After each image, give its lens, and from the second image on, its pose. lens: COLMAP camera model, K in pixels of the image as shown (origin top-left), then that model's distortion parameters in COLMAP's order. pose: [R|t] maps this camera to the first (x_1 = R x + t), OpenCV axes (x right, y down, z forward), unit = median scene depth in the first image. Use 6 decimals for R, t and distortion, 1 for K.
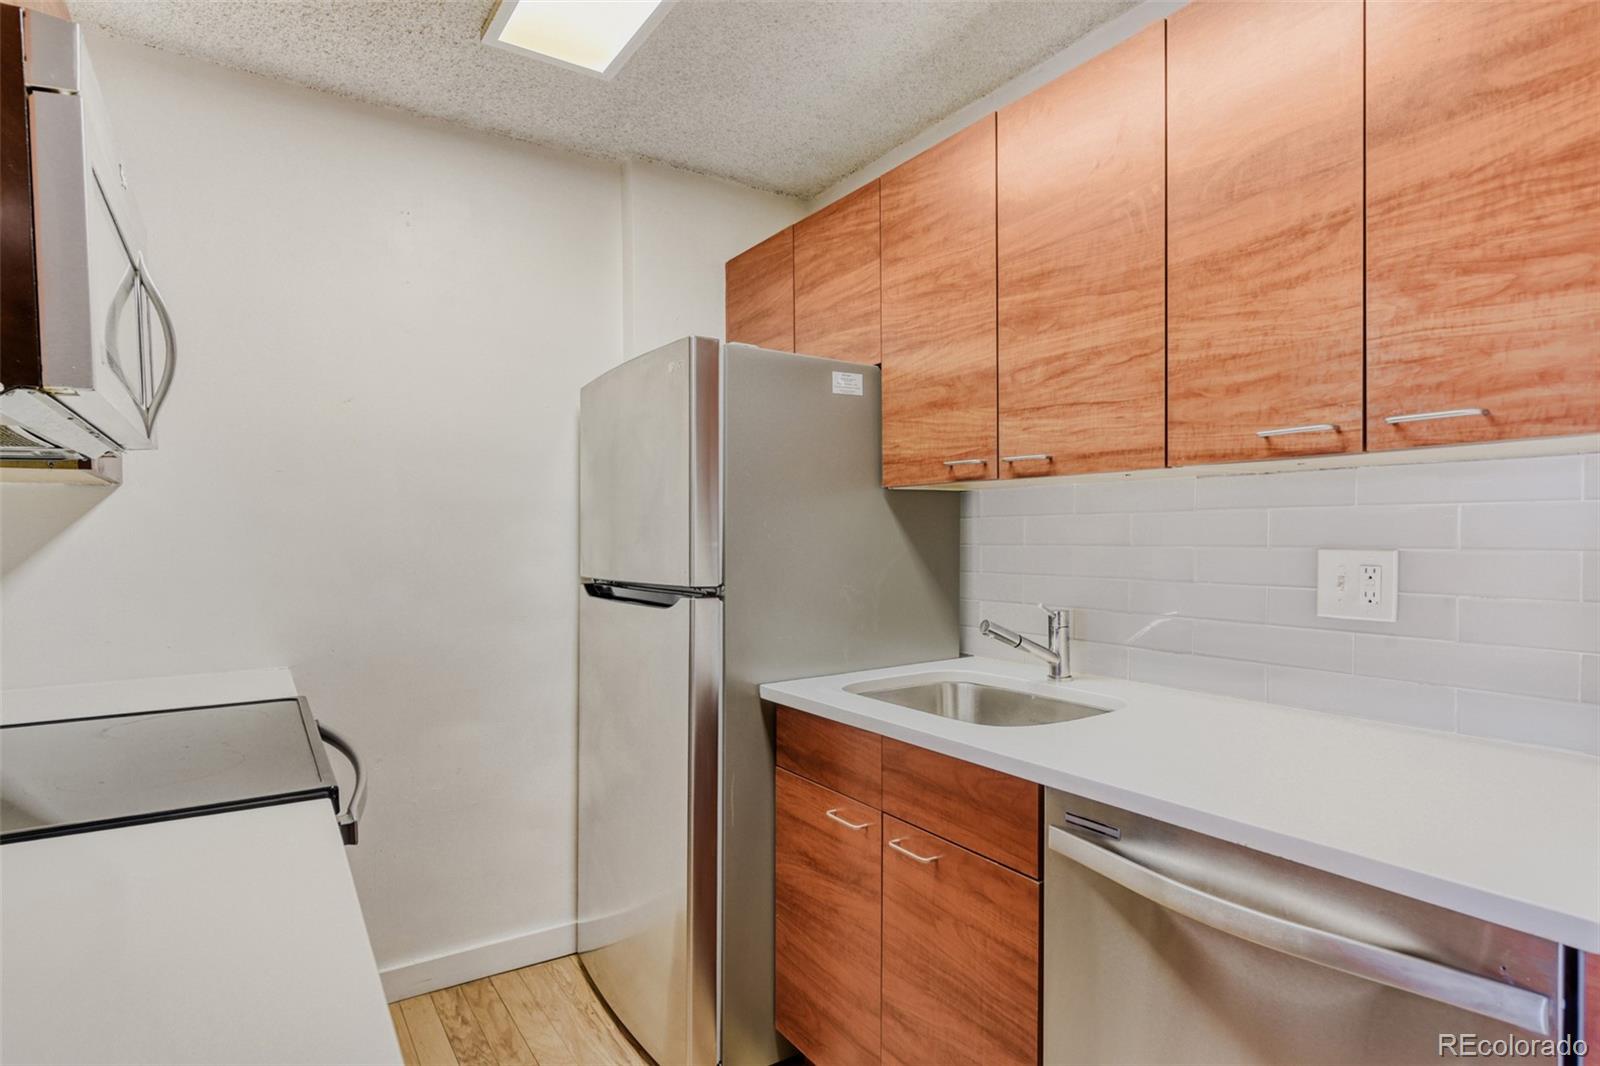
lens RADIAL K [[837.6, 0, 806.3], [0, 837.6, 544.6], [0, 0, 1]] dist [0.007456, -0.004513]
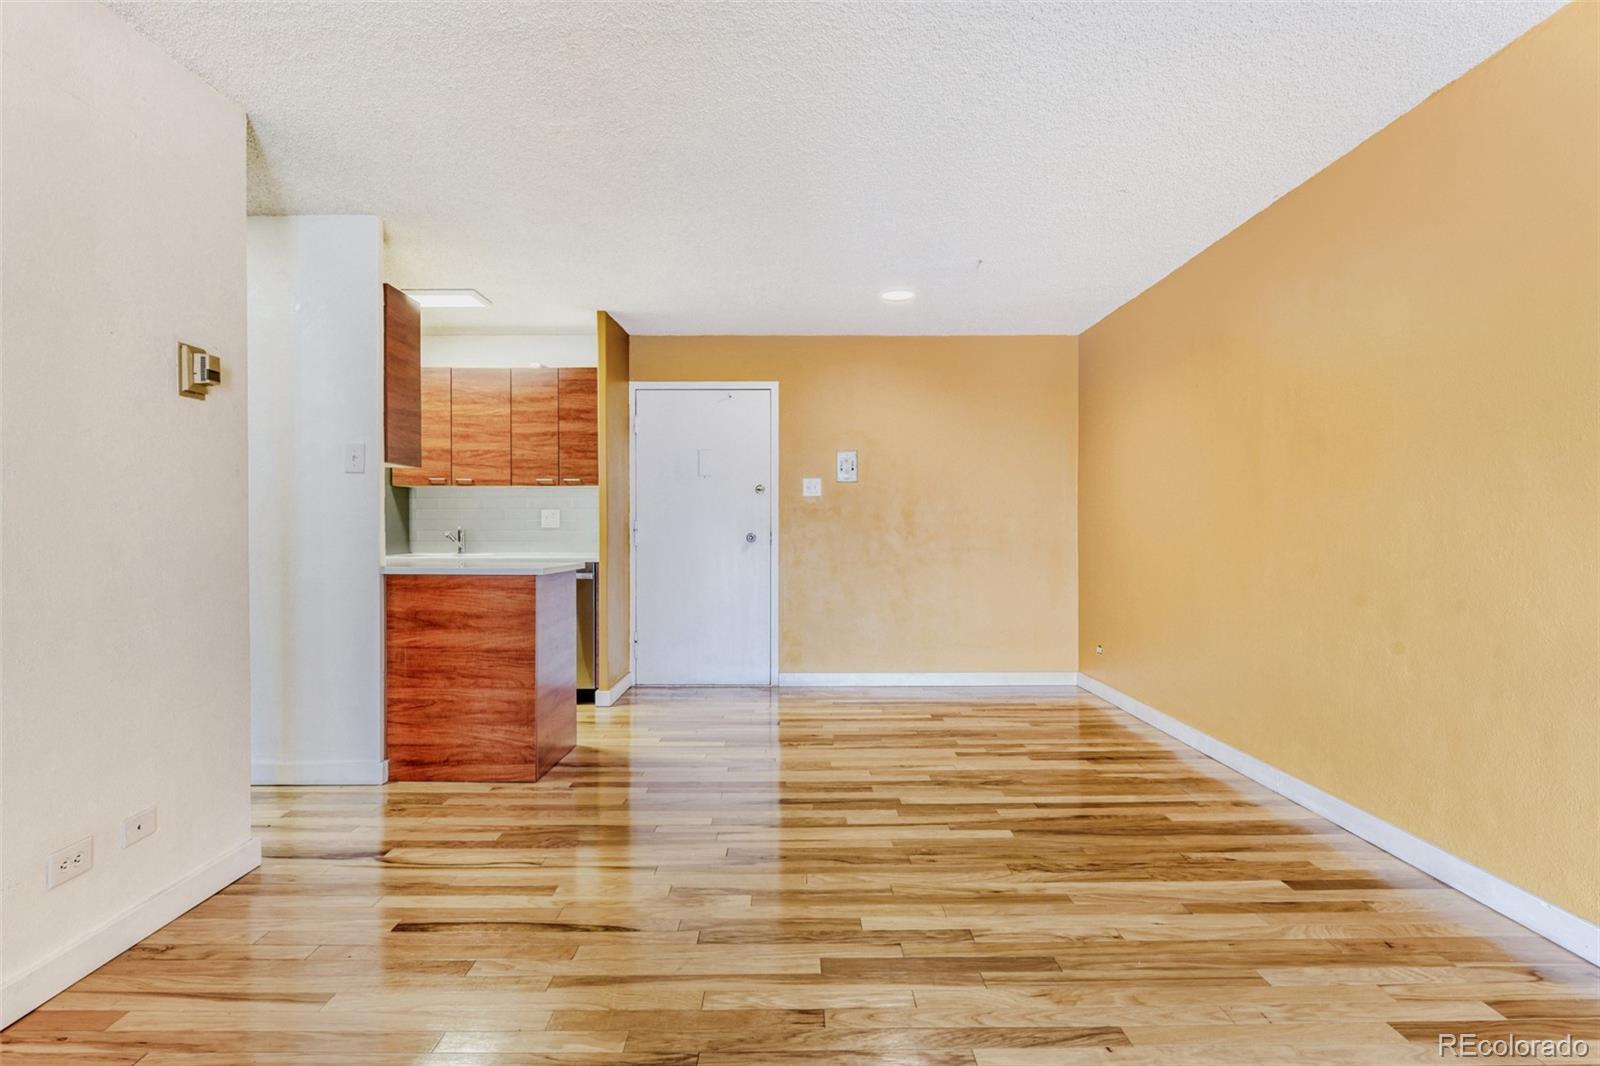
lens RADIAL K [[890.0, 0, 773.6], [0, 890.0, 535.8], [0, 0, 1]] dist [0.013888, -0.002660]
pose [[0.556551, 0.005650, 0.830794, -1.850362], [0.005633, 0.999928, -0.010575, 0.149541], [-0.830794, 0.010566, 0.556479, -1.822421]]
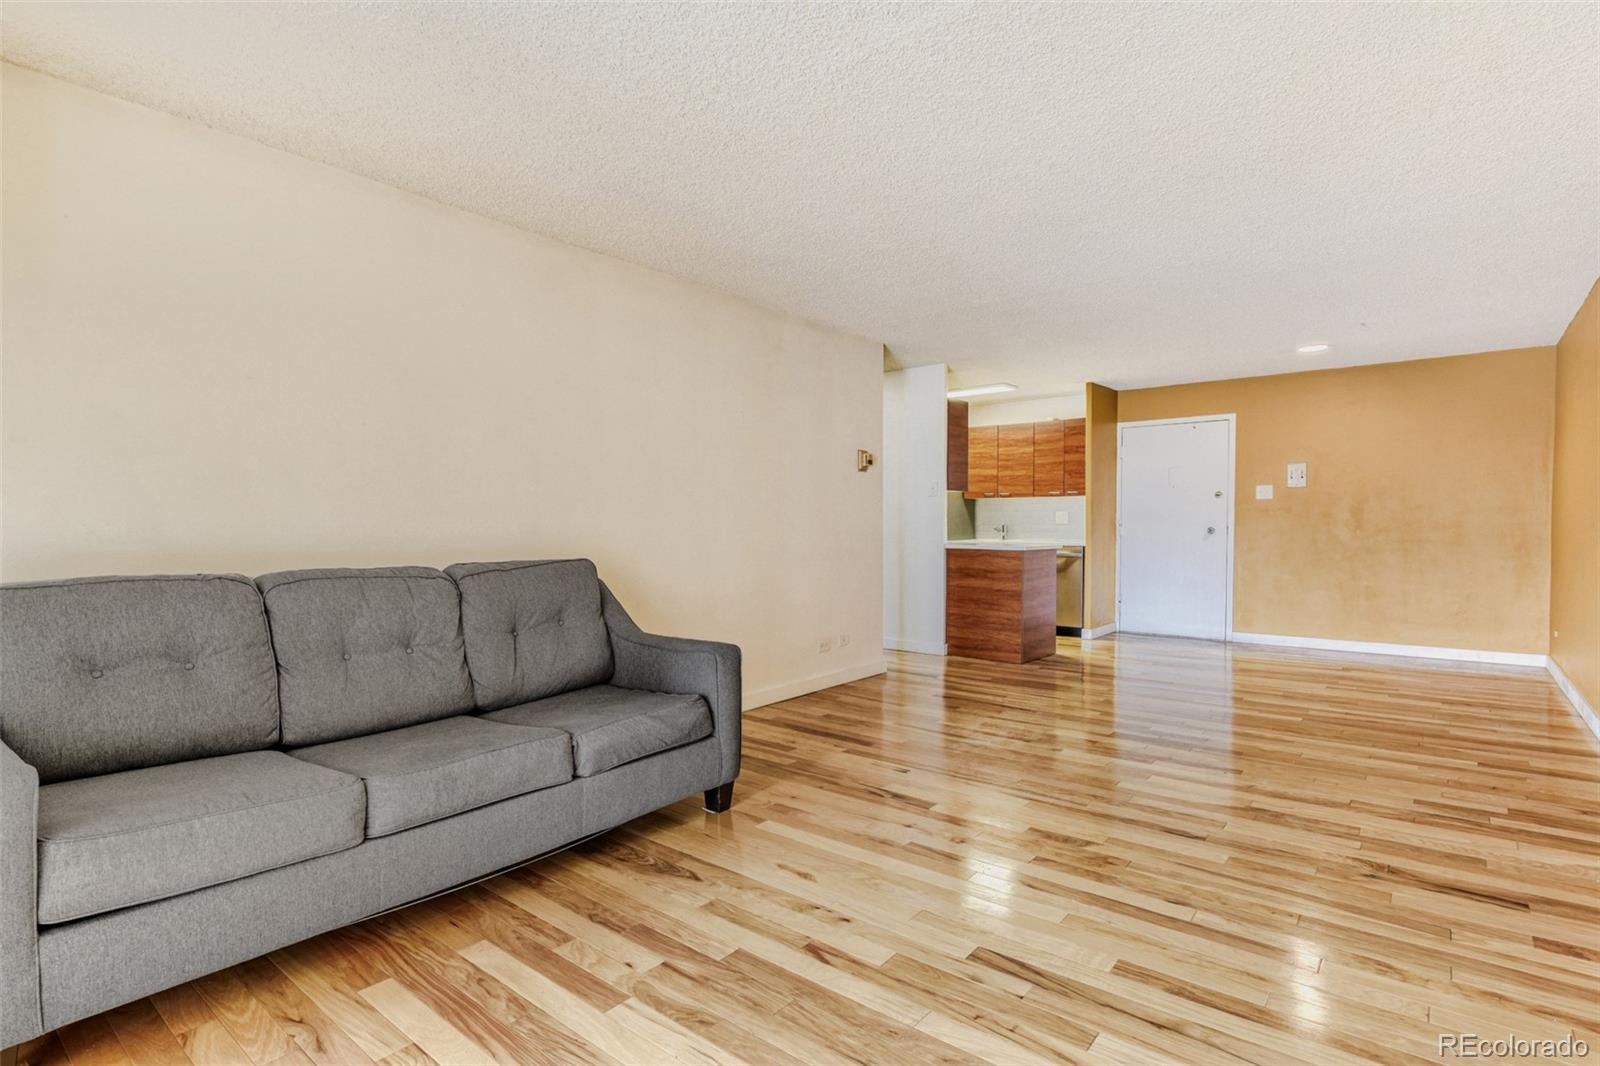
lens RADIAL K [[787.7, 0, 758.0], [0, 787.7, 538.2], [0, 0, 1]] dist [0.001153, 0.000171]
pose [[0.964884, 0.005483, 0.262620, -2.420046], [-0.006296, 0.999978, 0.002252, 0.166063], [-0.262602, -0.003826, 0.964897, -3.214004]]
